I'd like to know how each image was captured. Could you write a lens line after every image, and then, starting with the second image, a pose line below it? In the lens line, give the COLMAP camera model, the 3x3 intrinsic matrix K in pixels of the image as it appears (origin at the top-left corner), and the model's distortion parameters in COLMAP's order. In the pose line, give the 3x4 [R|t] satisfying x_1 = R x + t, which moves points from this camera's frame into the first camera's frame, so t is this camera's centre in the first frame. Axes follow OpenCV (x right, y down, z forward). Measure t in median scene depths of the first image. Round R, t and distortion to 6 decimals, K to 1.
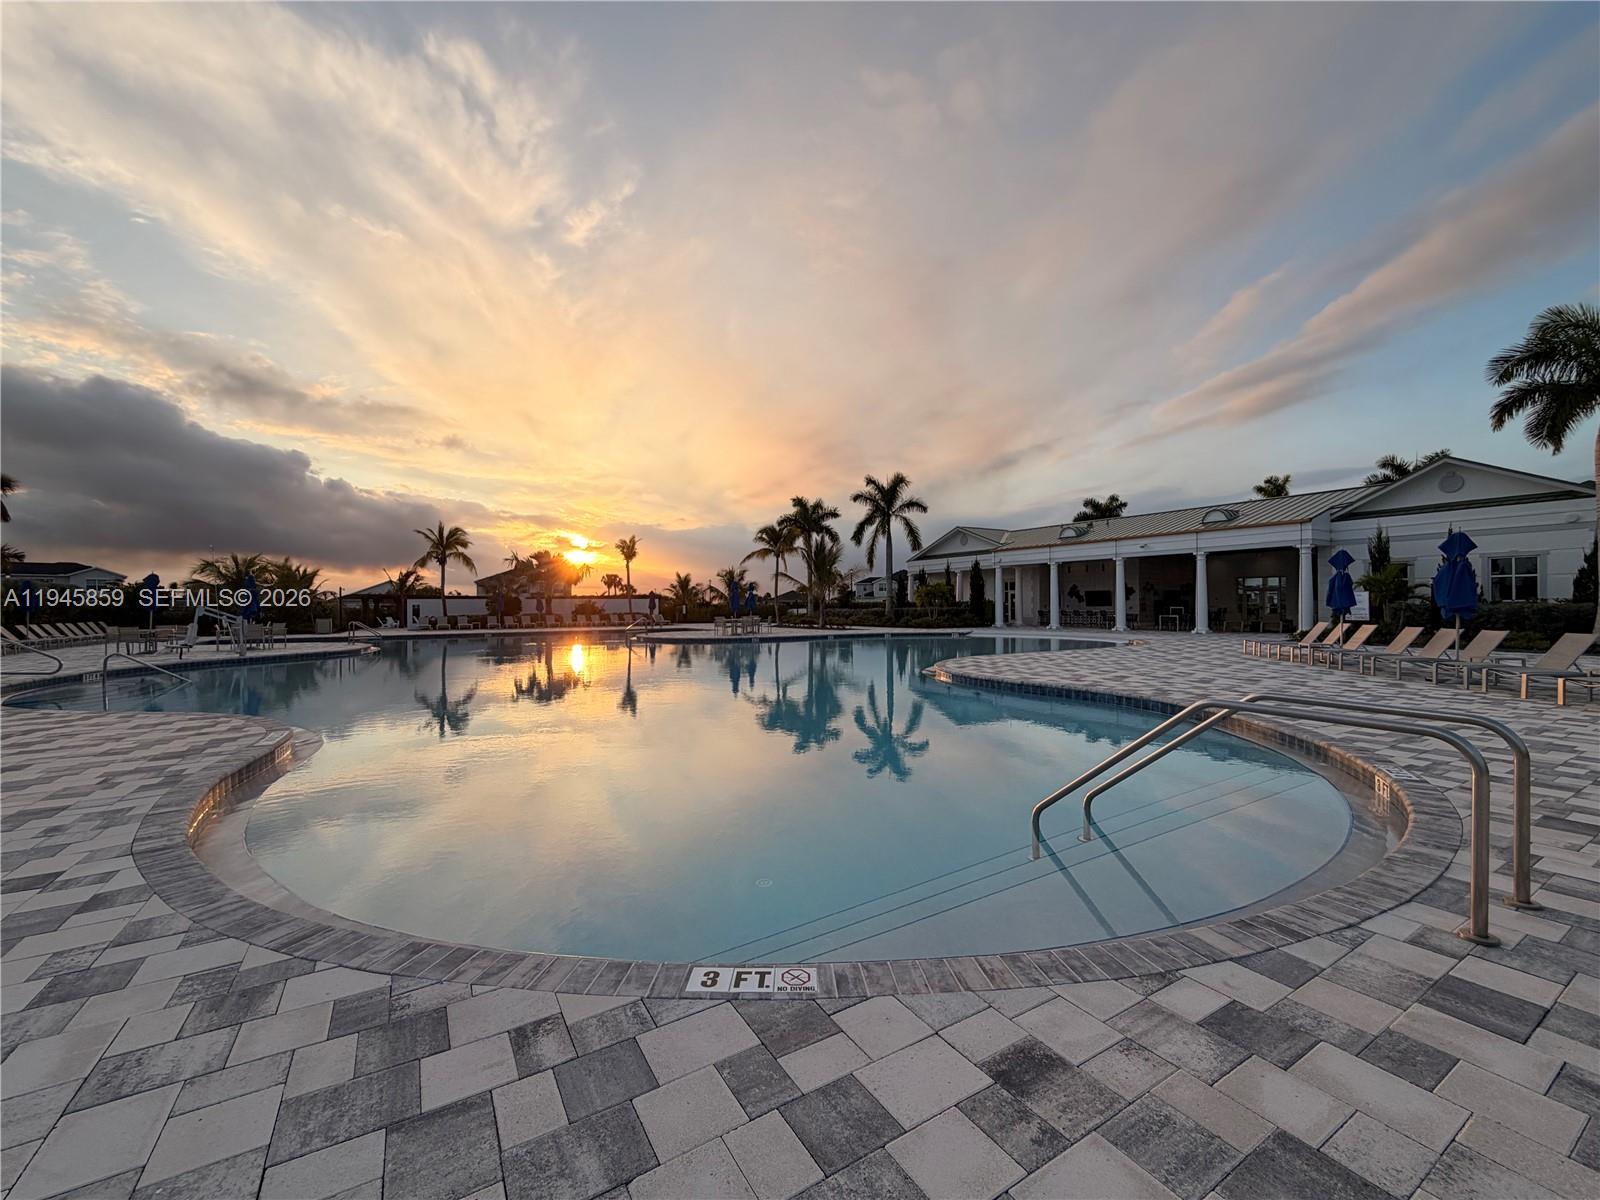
lens RADIAL K [[649.7, 0, 803.1], [0, 649.7, 600.9], [0, 0, 1]] dist [-0.000920, 0.000509]
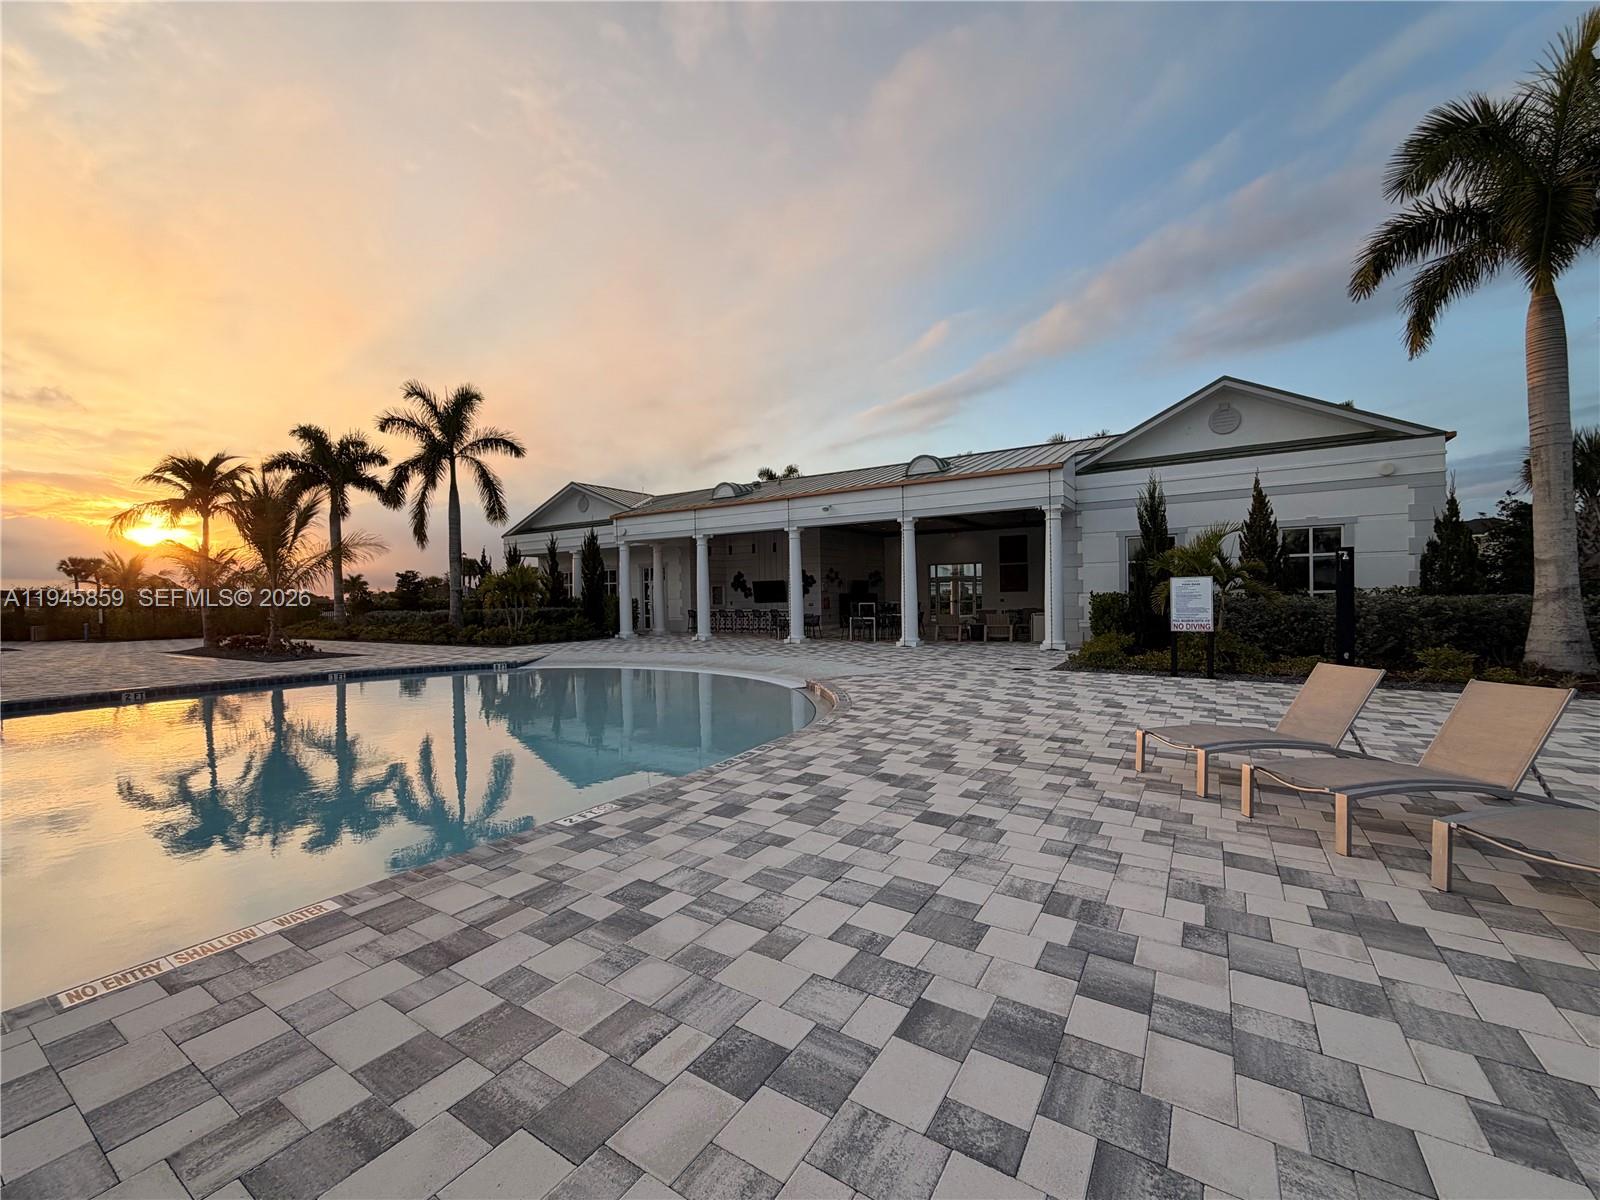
lens RADIAL K [[641.3, 0, 800.6], [0, 641.3, 625.9], [0, 0, 1]] dist [-0.000686, 0.000018]
pose [[0.900290, -0.030996, 0.434186, 0.182861], [0.009538, 0.998627, 0.051513, -0.002286], [-0.435186, -0.042235, 0.899349, 0.360041]]
